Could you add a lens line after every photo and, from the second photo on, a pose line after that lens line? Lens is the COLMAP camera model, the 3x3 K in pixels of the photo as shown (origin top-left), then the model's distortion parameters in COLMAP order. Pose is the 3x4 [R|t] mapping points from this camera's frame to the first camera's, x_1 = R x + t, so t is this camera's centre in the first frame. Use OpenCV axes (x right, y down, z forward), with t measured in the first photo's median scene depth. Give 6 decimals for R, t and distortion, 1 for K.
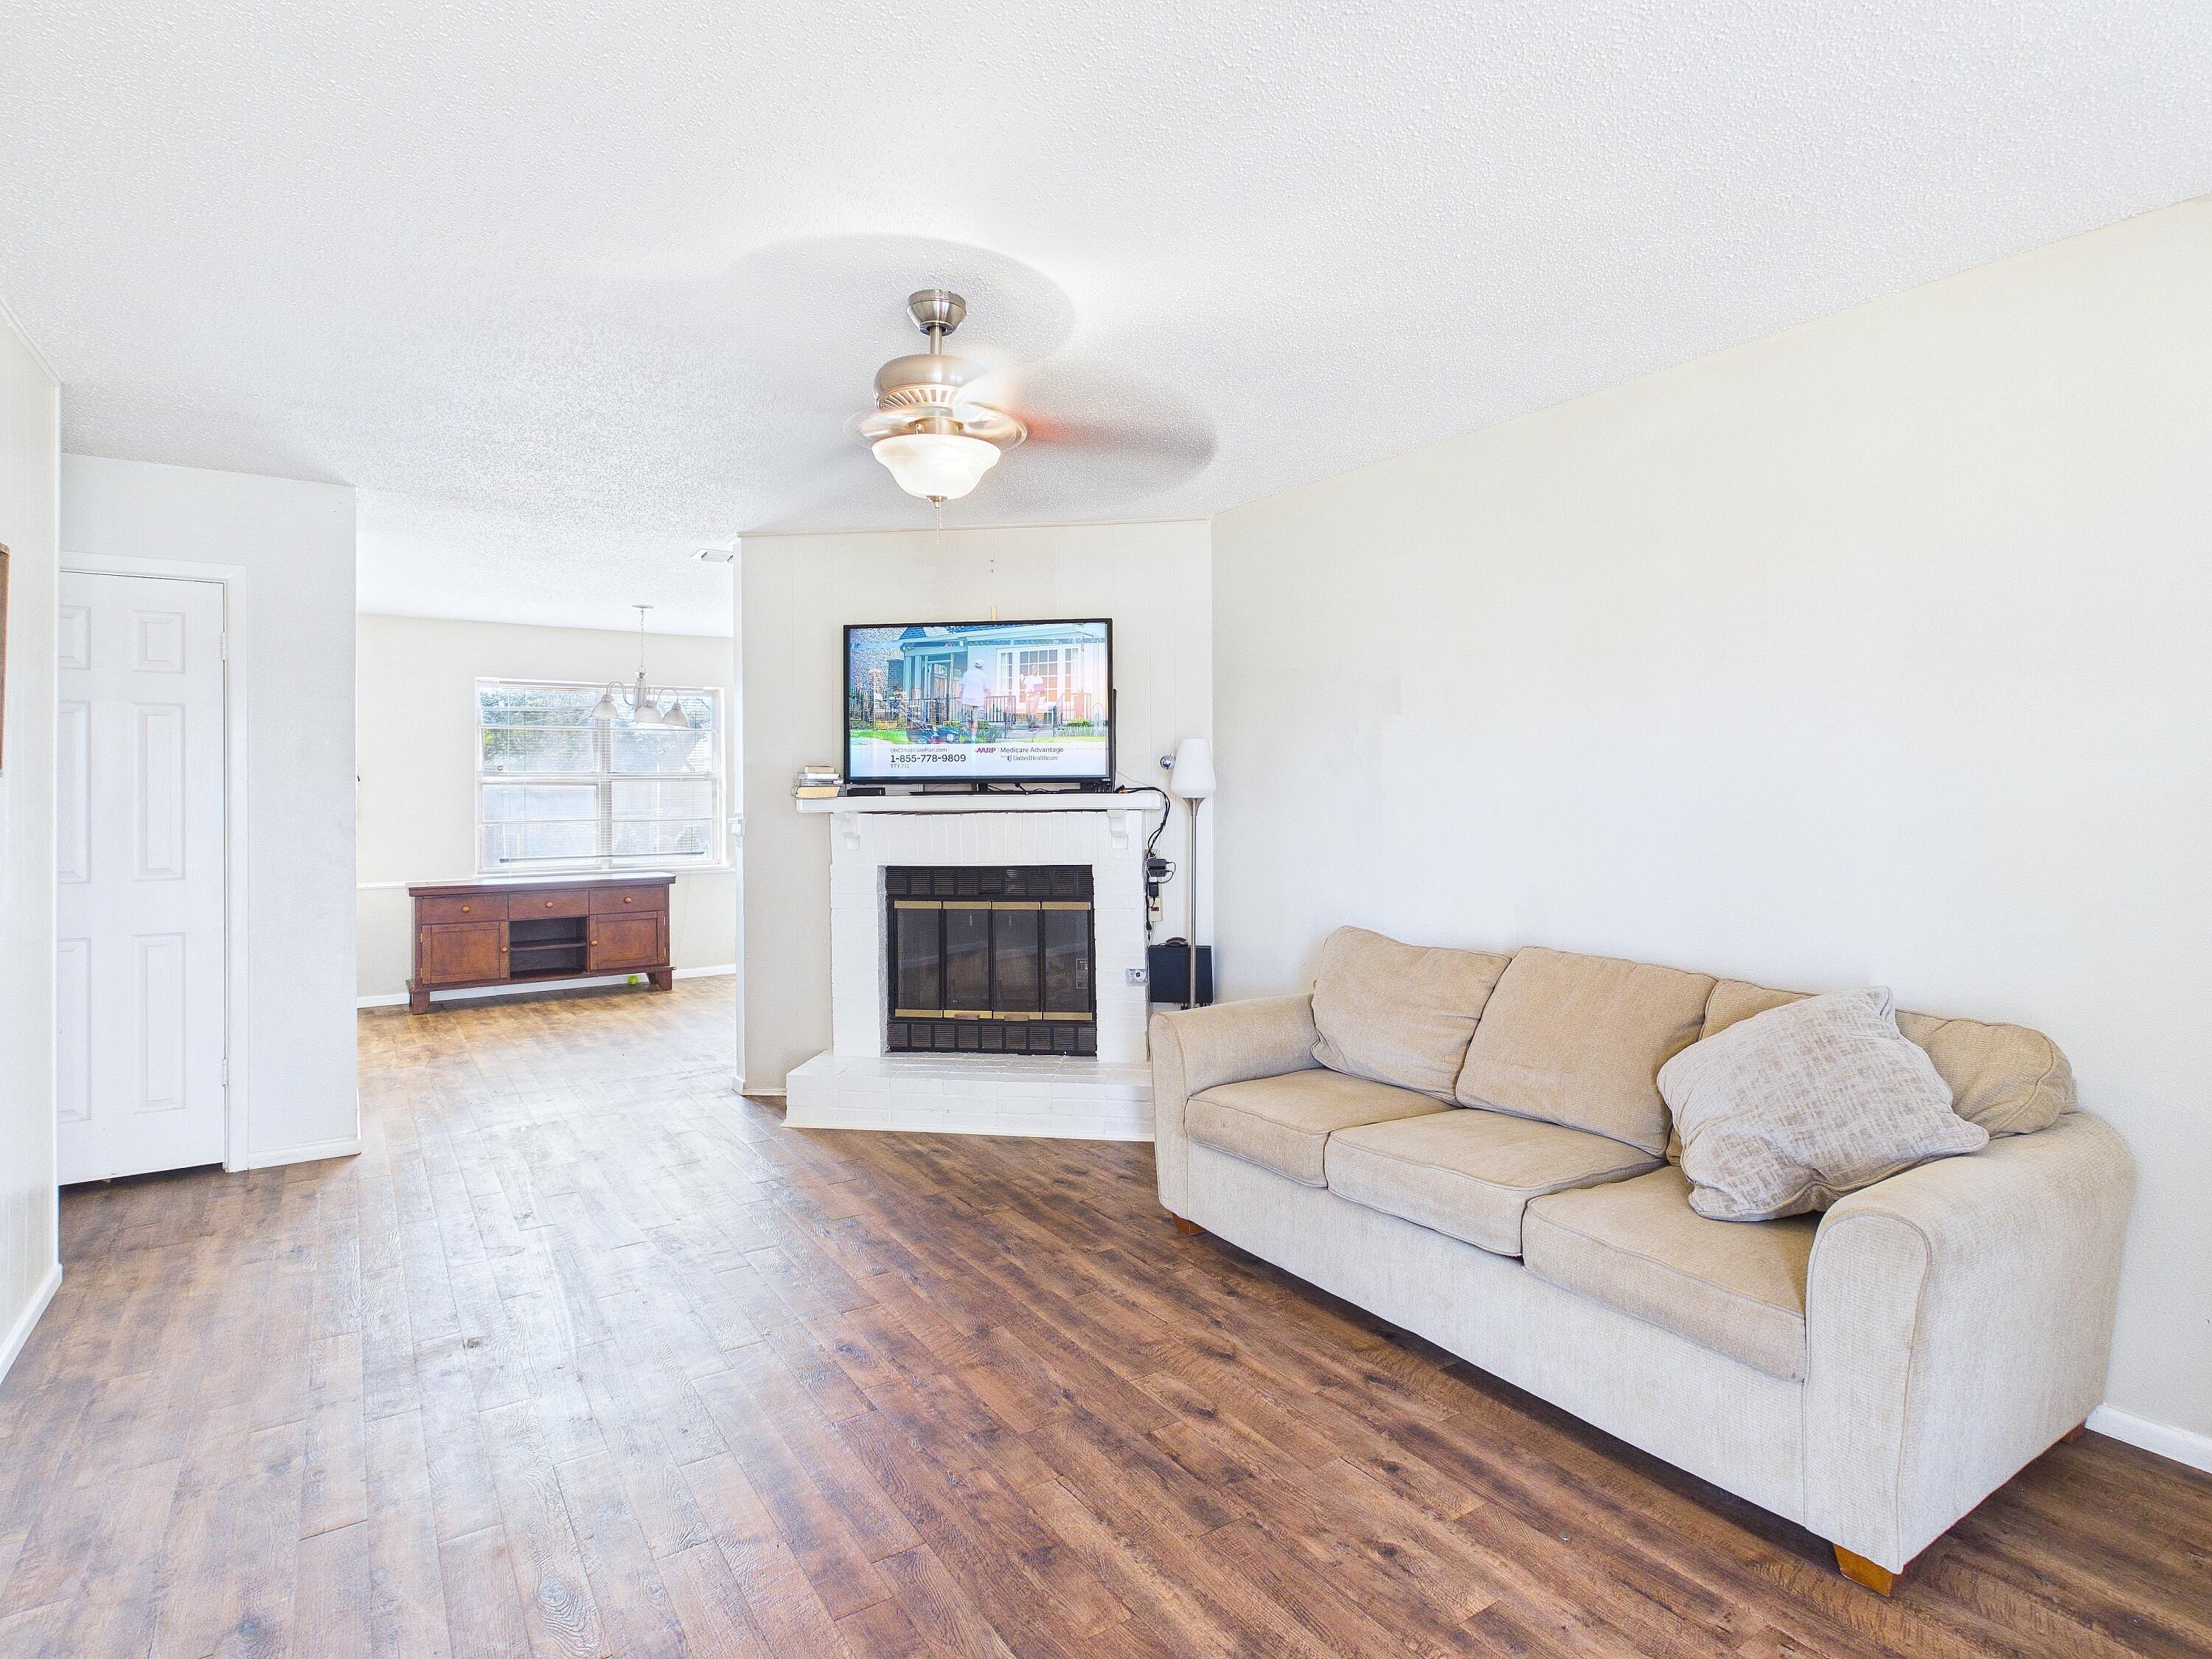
lens RADIAL K [[1155.0, 0, 1101.6], [0, 1155.0, 806.7], [0, 0, 1]] dist [0.000334, -0.000084]
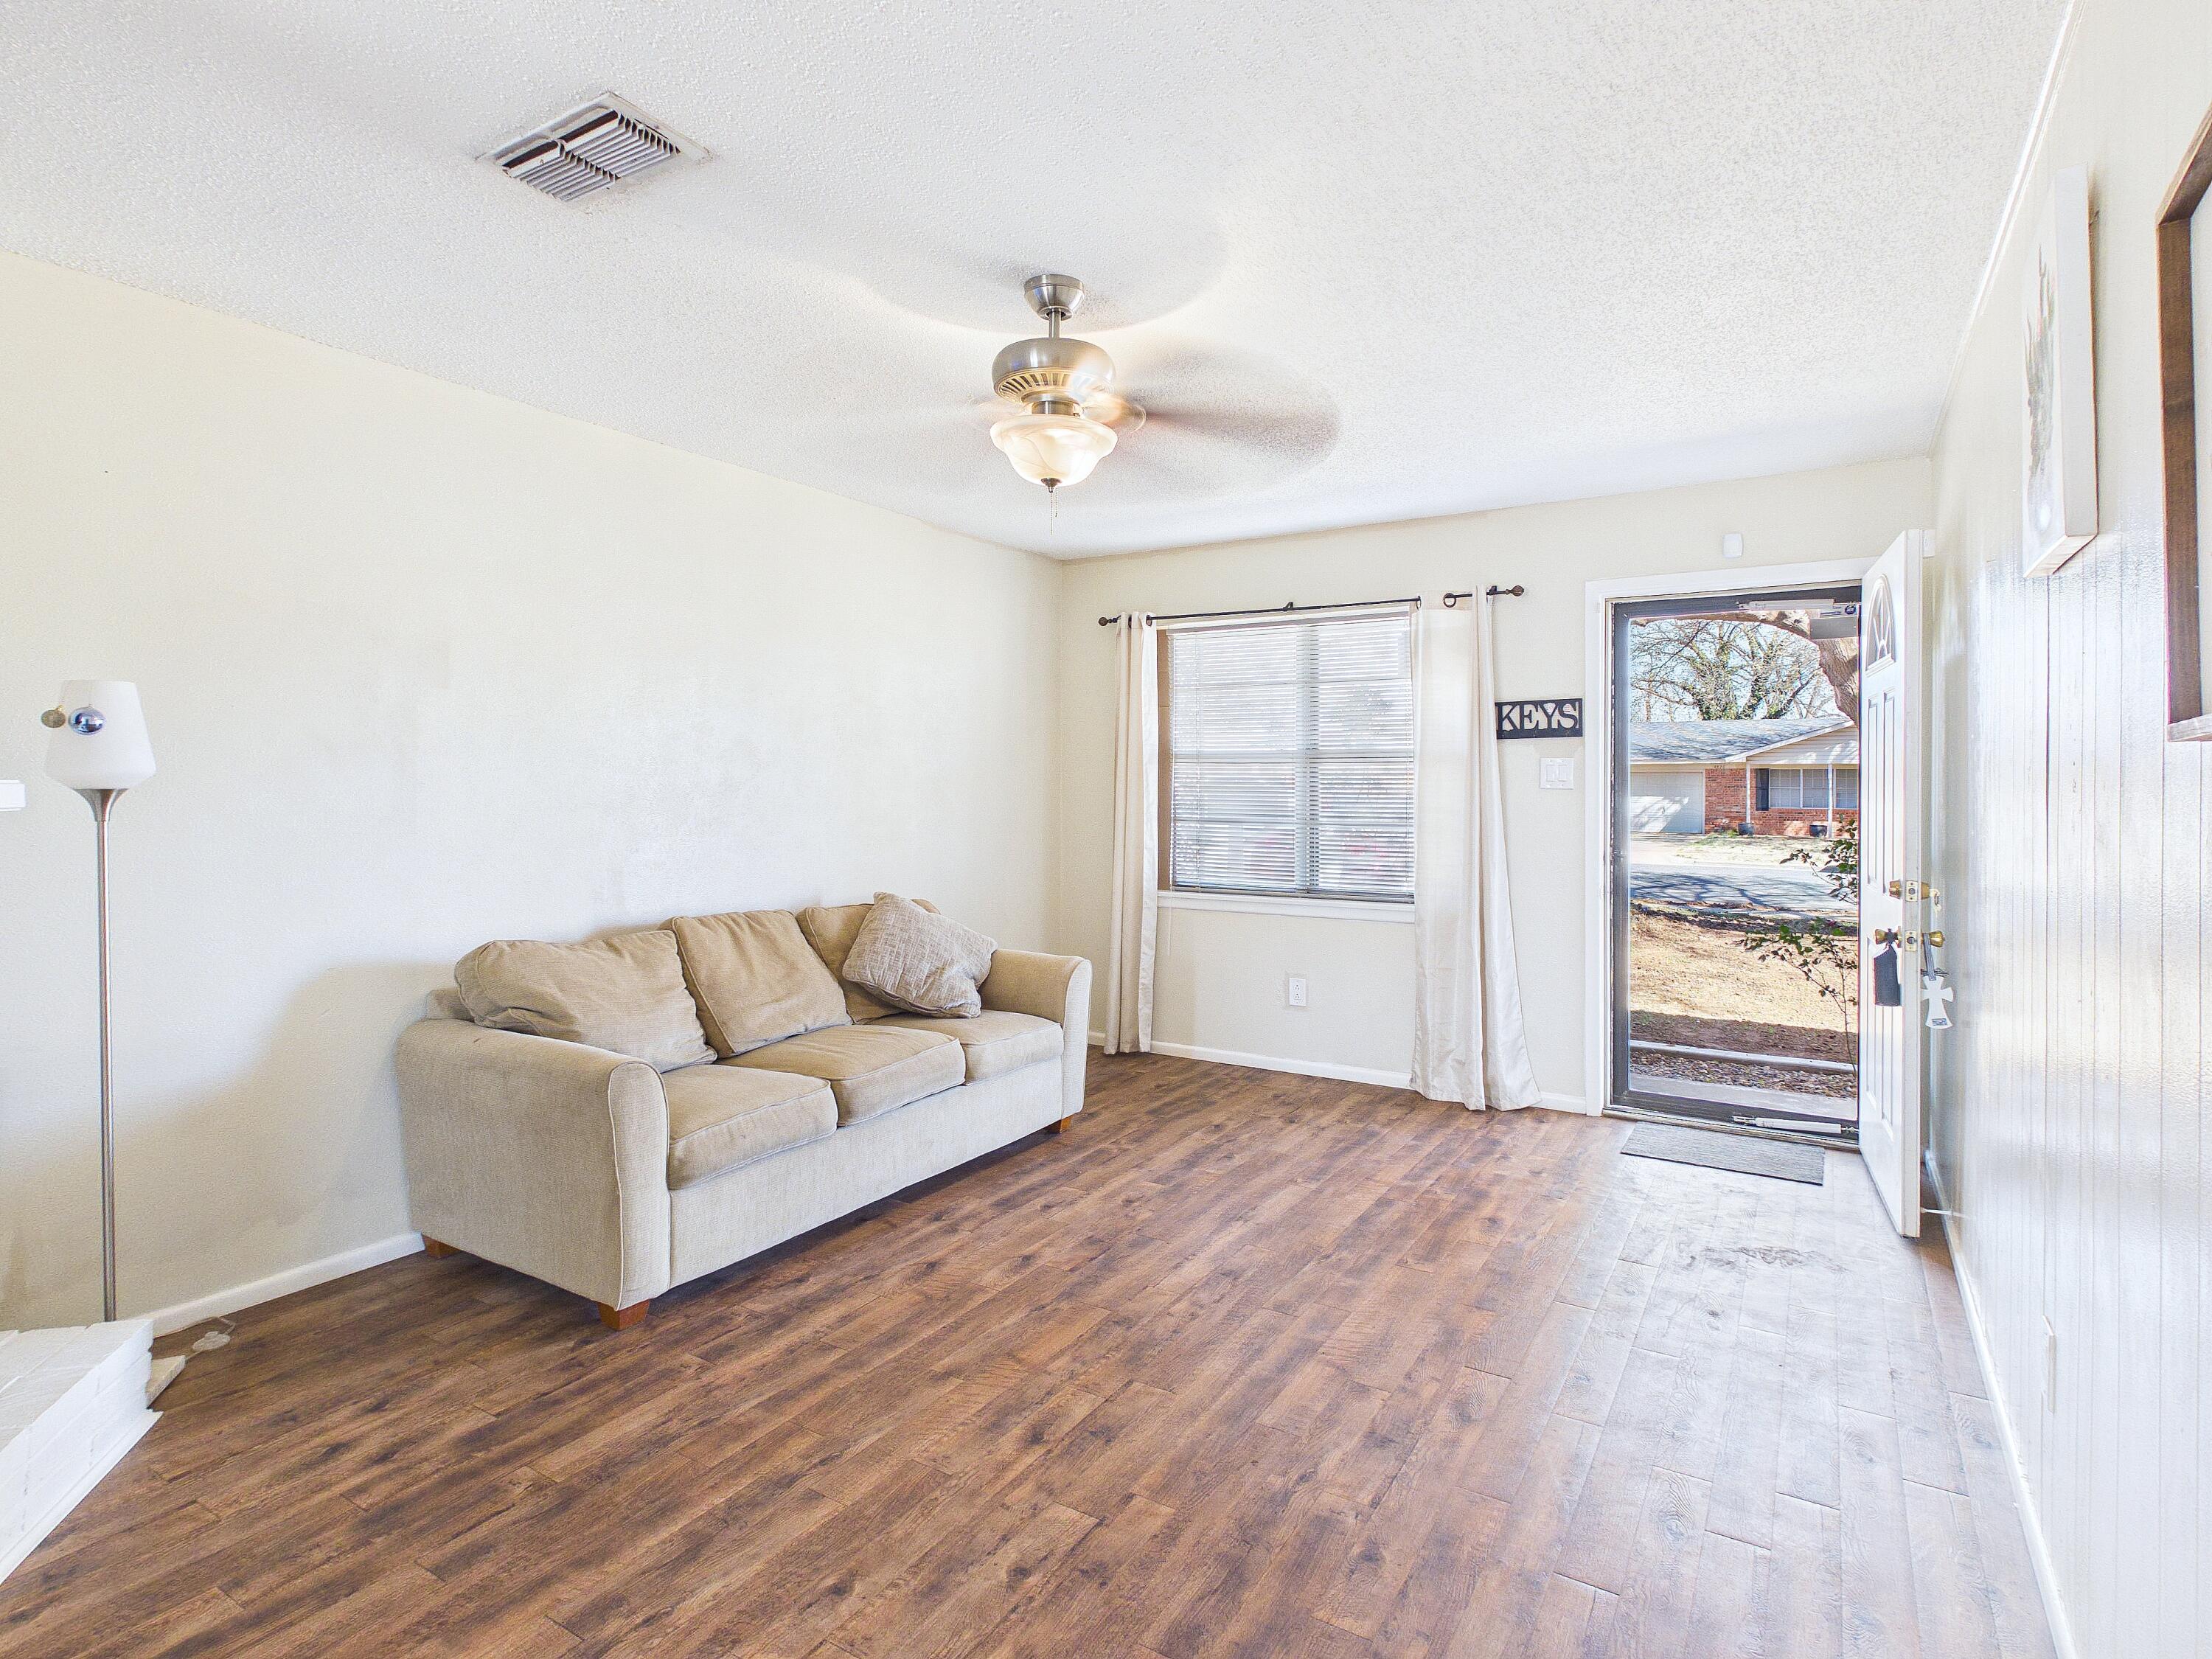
lens RADIAL K [[1155.0, 0, 1105.0], [0, 1155.0, 816.2], [0, 0, 1]] dist [0.000334, -0.000084]
pose [[-0.417069, -0.017962, 0.908697, -1.089224], [0.013007, 0.999584, 0.025728, -0.004006], [-0.908782, 0.022550, -0.416662, 1.413548]]
